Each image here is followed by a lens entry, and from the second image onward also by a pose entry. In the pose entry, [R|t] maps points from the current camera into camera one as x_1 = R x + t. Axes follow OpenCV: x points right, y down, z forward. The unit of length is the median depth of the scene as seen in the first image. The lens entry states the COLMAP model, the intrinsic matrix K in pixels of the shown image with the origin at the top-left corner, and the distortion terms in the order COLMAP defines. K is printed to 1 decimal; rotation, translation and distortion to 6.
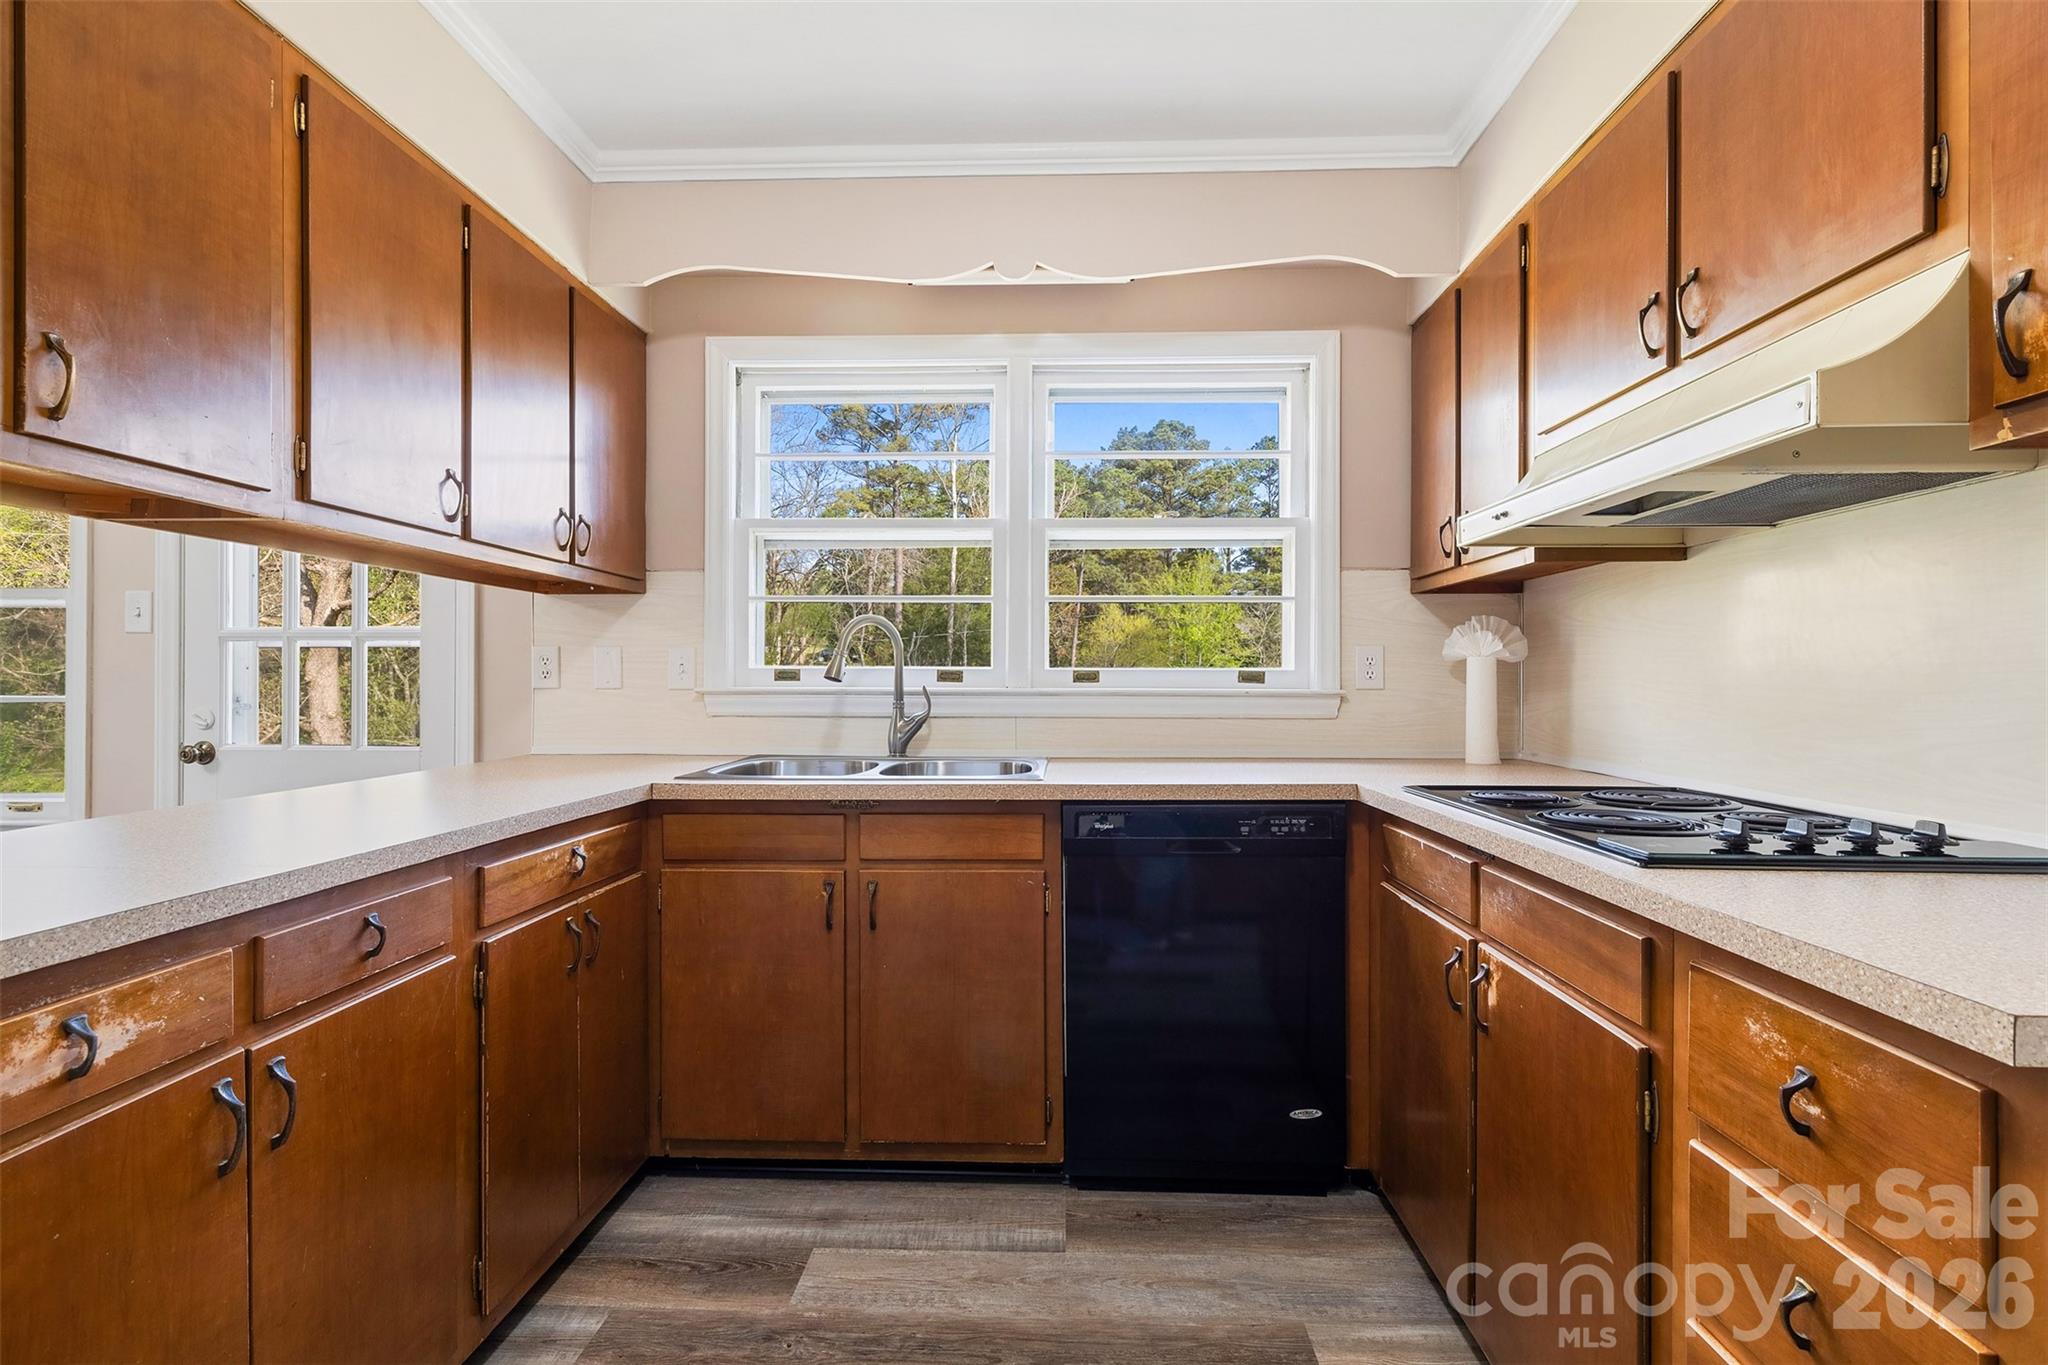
lens RADIAL K [[916.1, 0, 1037.1], [0, 916.1, 675.5], [0, 0, 1]] dist [-0.000119, -0.000108]
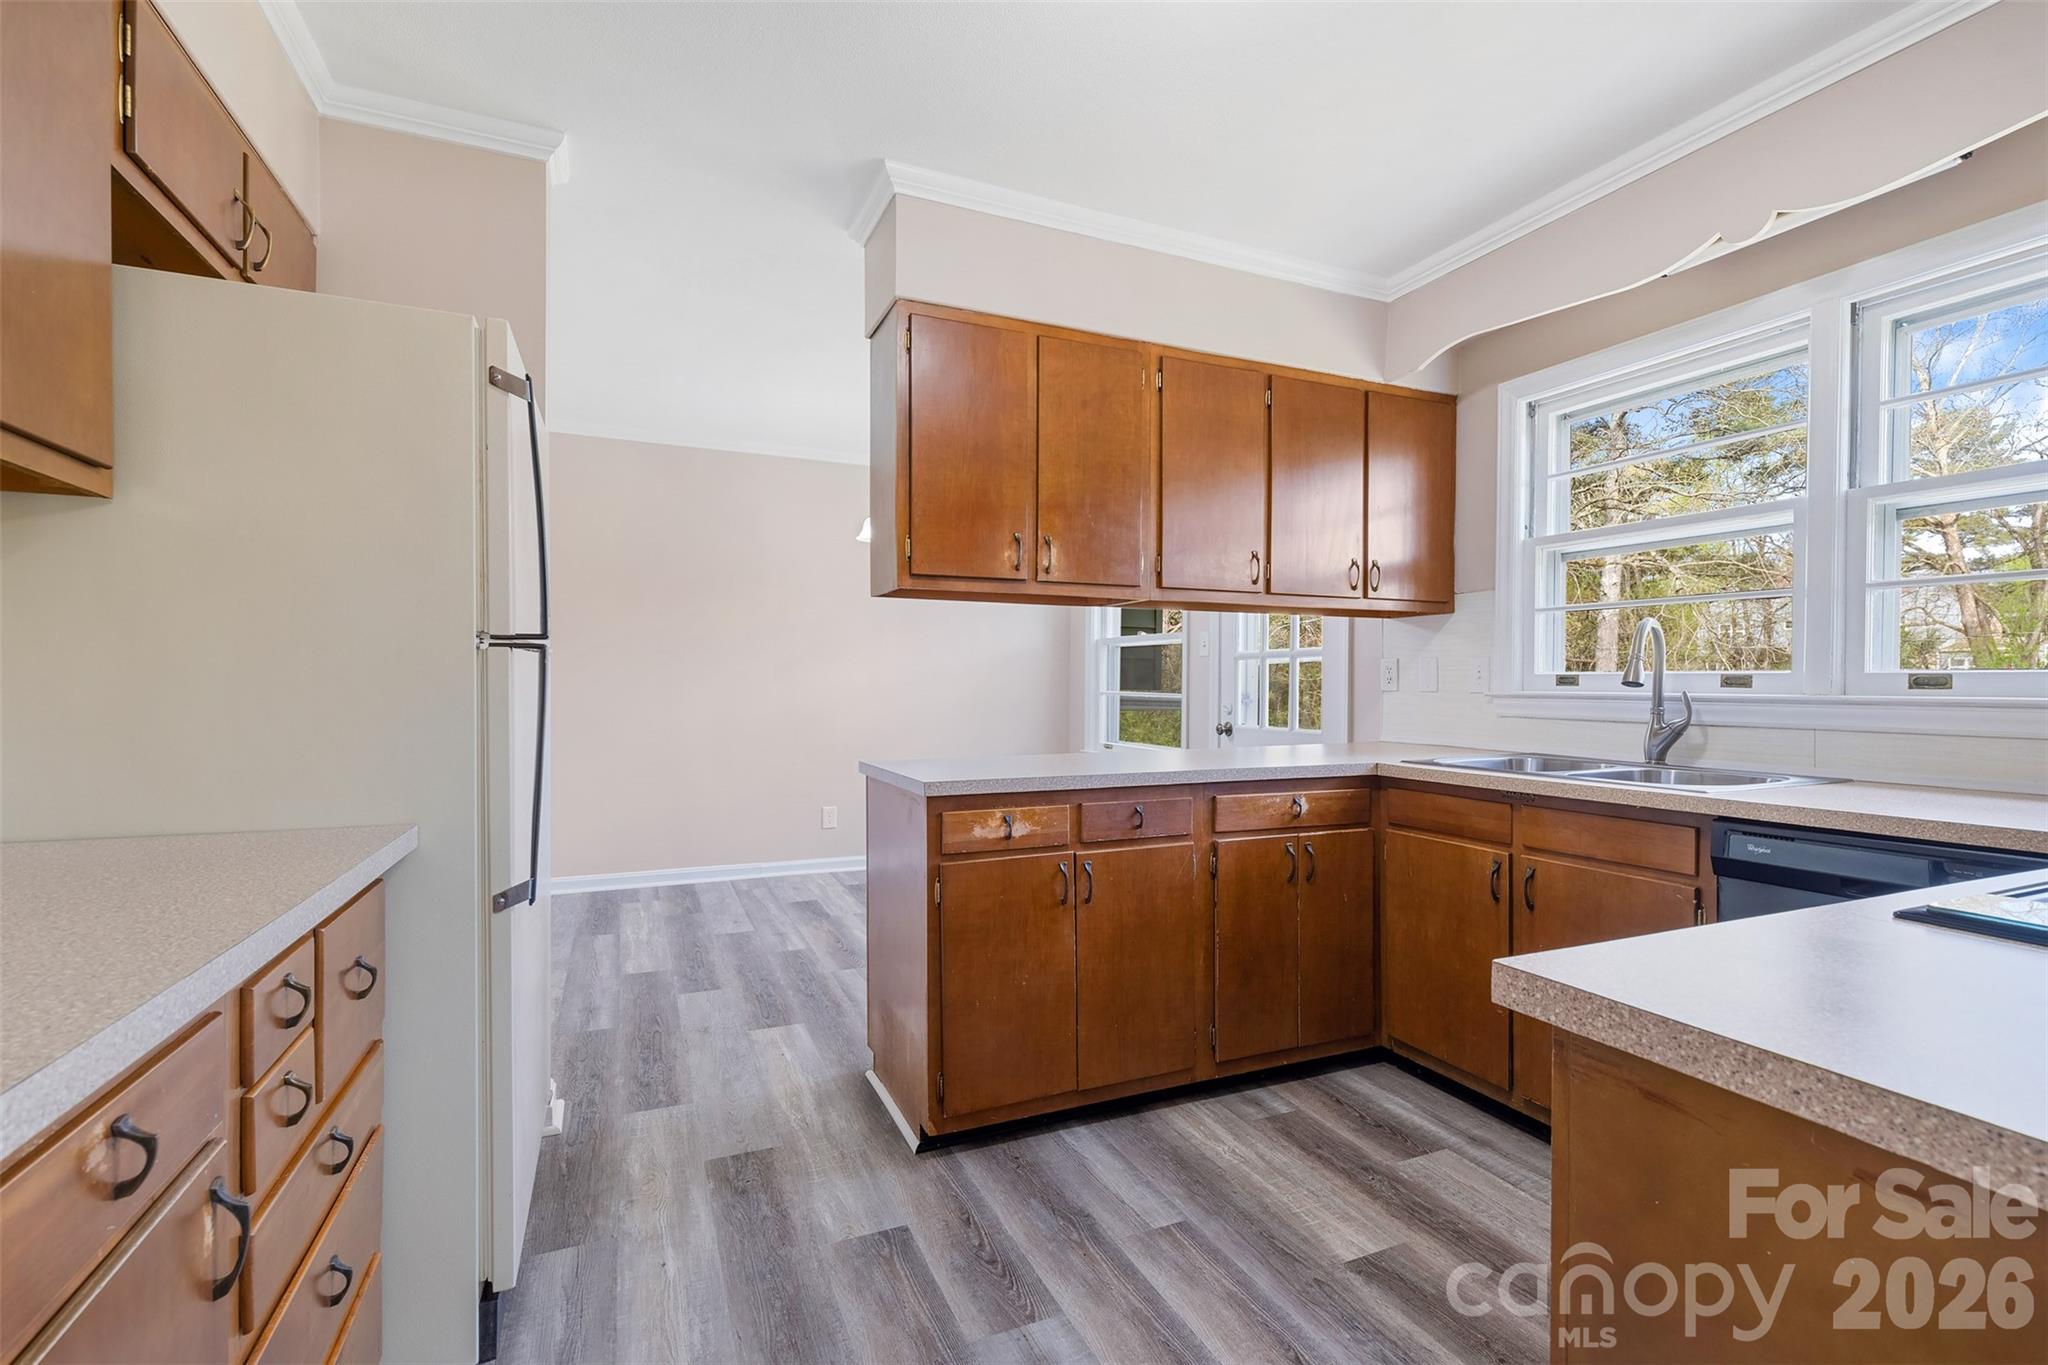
lens RADIAL K [[909.0, 0, 1028.8], [0, 909.0, 683.5], [0, 0, 1]] dist [-0.023171, -0.000048]
pose [[0.429180, -0.000316, -0.903219, 0.537758], [0.003115, 0.999995, 0.001130, -0.000374], [0.903214, -0.003299, 0.429179, -0.016911]]
